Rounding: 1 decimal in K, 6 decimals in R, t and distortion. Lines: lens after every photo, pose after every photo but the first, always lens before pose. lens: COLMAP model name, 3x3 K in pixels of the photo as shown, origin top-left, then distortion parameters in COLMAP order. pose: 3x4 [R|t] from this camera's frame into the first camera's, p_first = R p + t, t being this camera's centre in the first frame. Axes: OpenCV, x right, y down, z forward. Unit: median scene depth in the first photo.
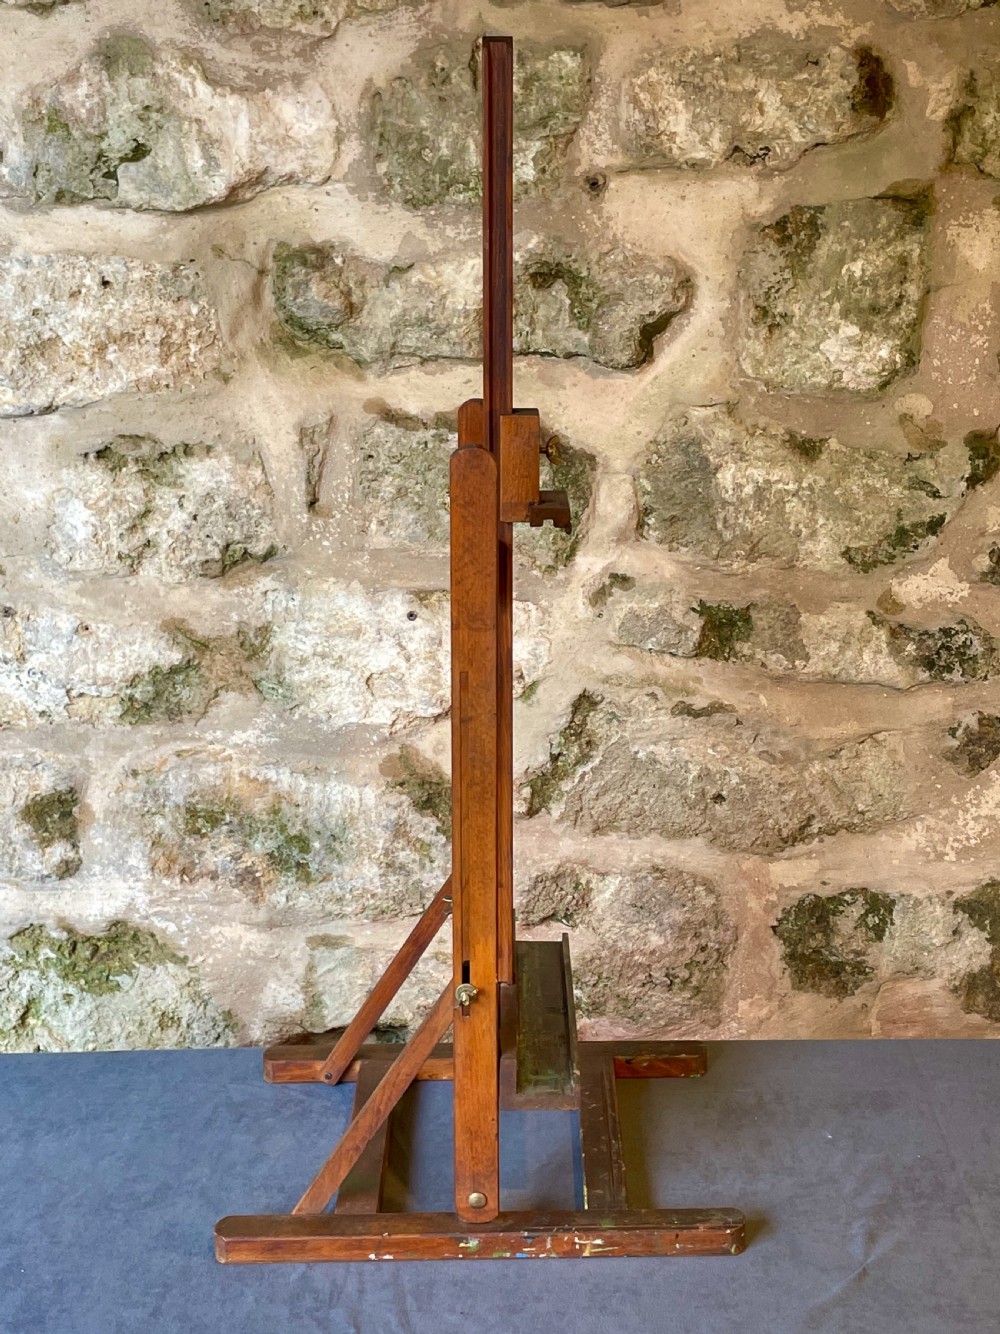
lens RADIAL K [[1991.5, 0, 503.9], [0, 1991.5, 648.0], [0, 0, 1]] dist [0.097618, 0.000000]
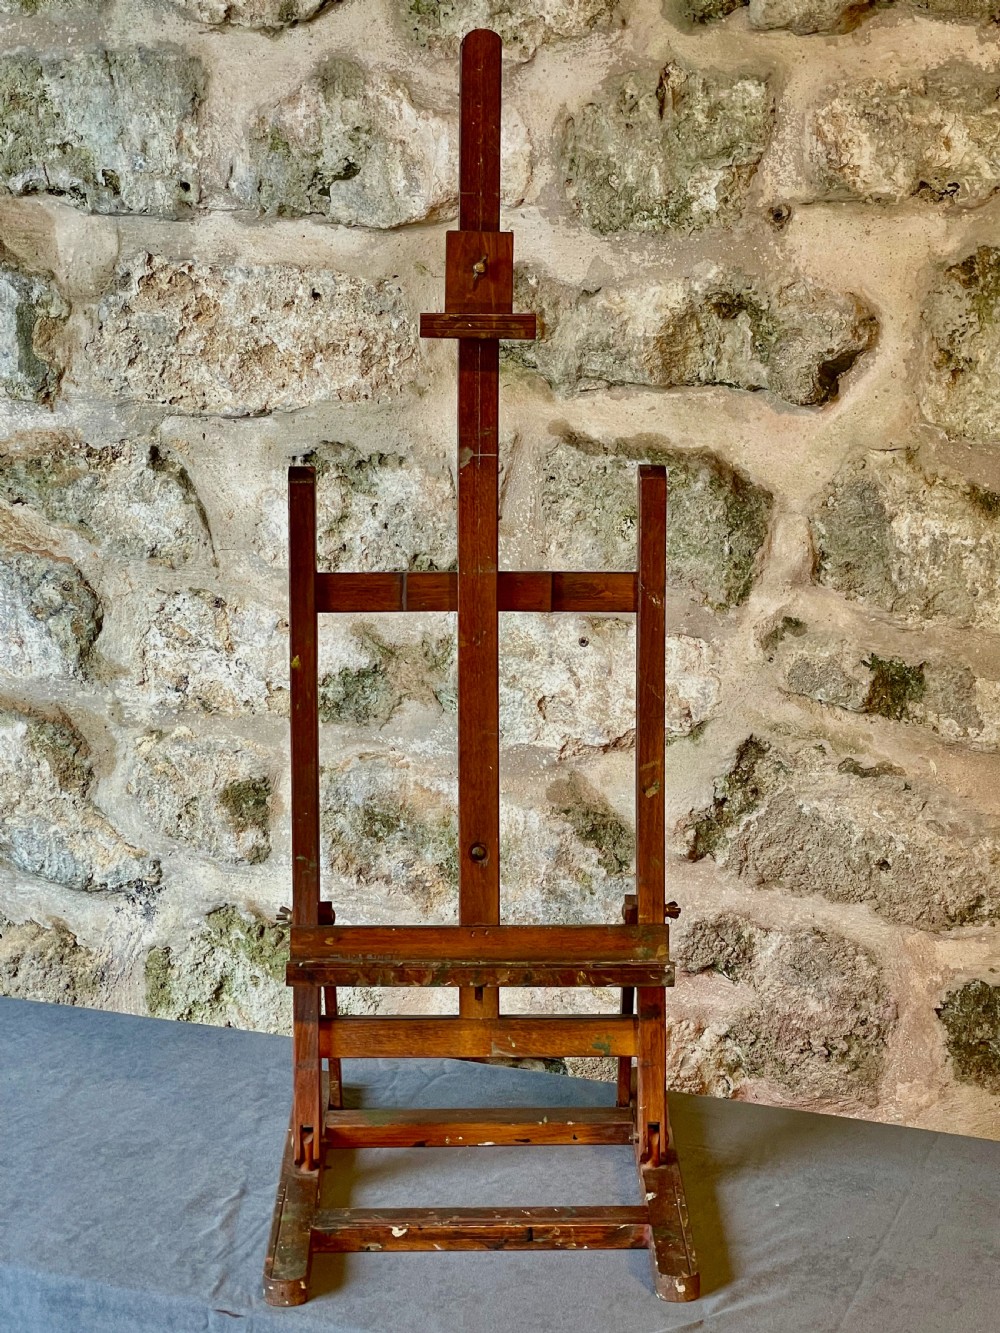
lens RADIAL K [[2453.9, 0, 491.0], [0, 2453.9, 660.1], [0, 0, 1]] dist [0.074910, 0.000000]
pose [[0.937421, 0.094551, -0.335116, 0.318752], [-0.090317, 0.995513, 0.028233, -0.037434], [0.336282, 0.003801, 0.941754, -0.156497]]
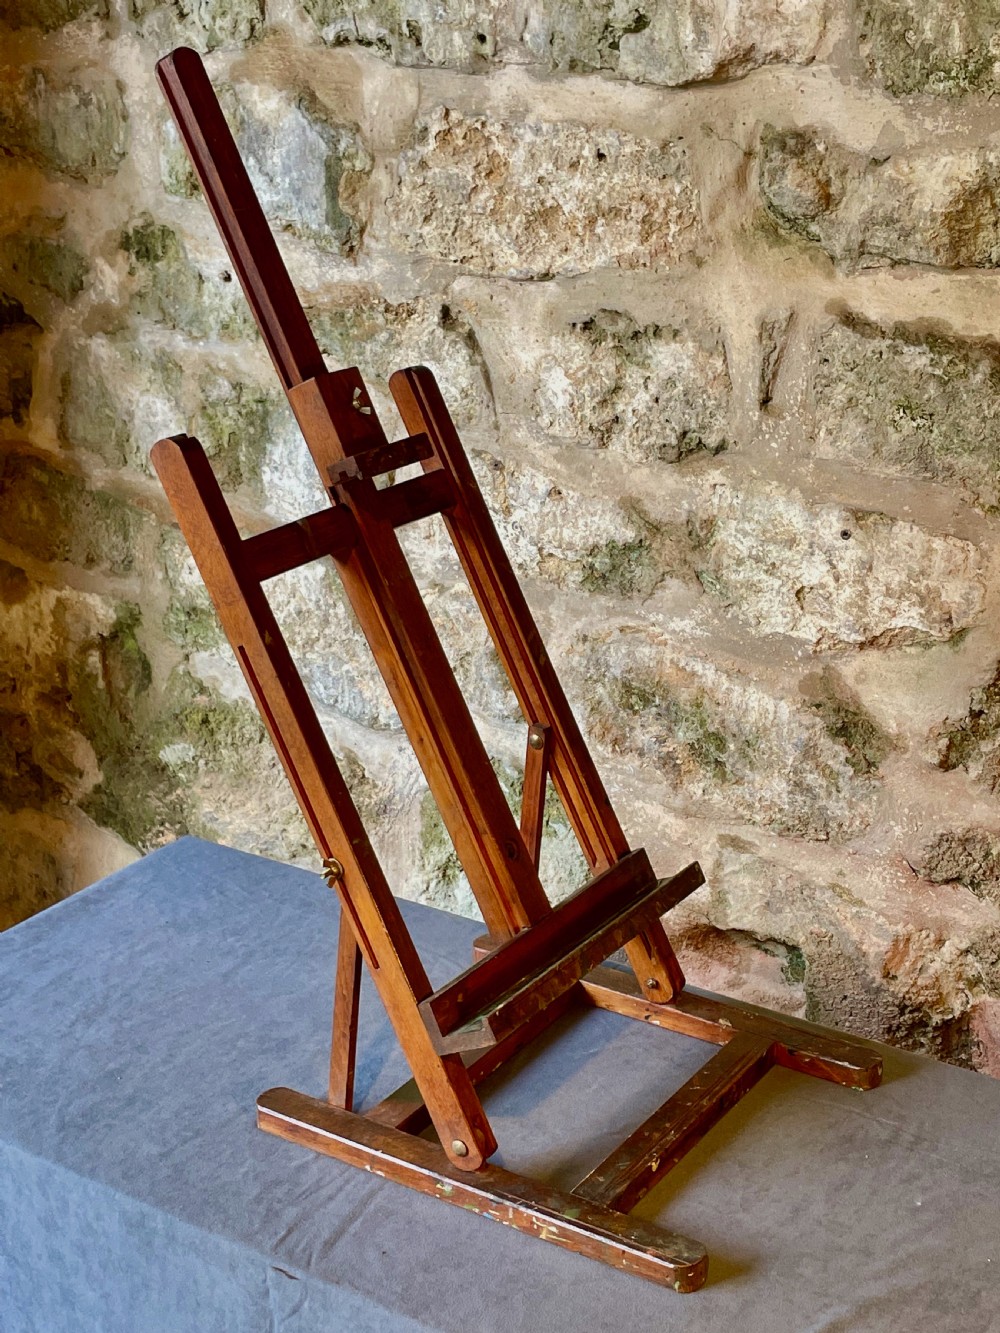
lens RADIAL K [[1990.0, 0, 509.5], [0, 1990.0, 653.1], [0, 0, 1]] dist [0.097618, 0.000000]
pose [[0.832446, 0.202671, -0.515711, 0.320635], [-0.146038, 0.978049, 0.148636, -0.078641], [0.534515, -0.048418, 0.843771, 0.115865]]
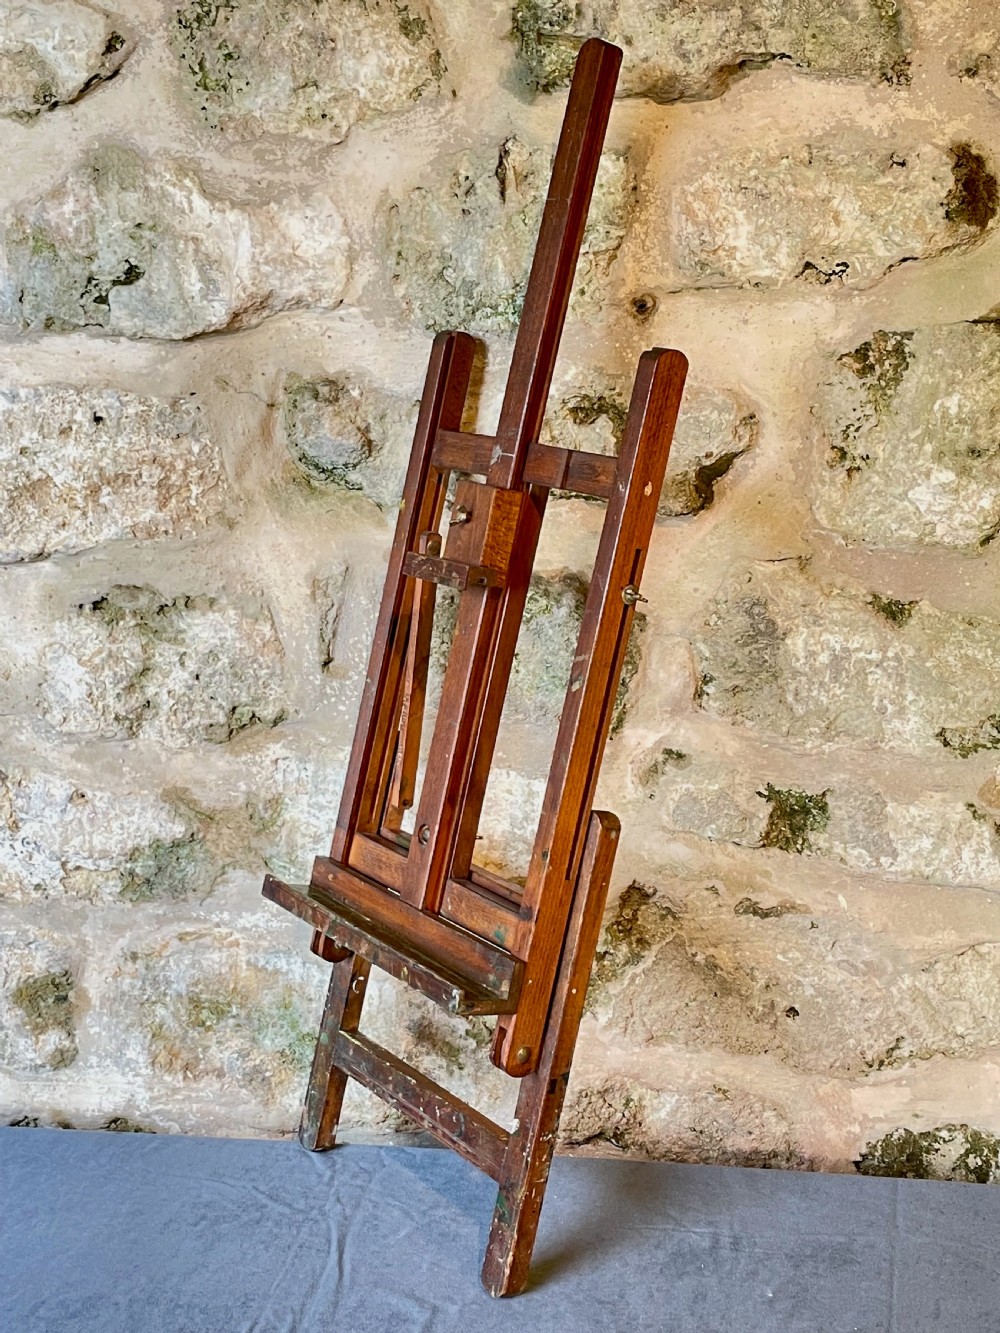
lens RADIAL K [[1894.6, 0, 501.8], [0, 1894.6, 643.4], [0, 0, 1]] dist [0.094686, 0.000000]
pose [[0.992127, 0.015363, -0.124292, 0.085356], [-0.016342, 0.999843, -0.006863, -0.076480], [0.124167, 0.008840, 0.992222, 0.173469]]
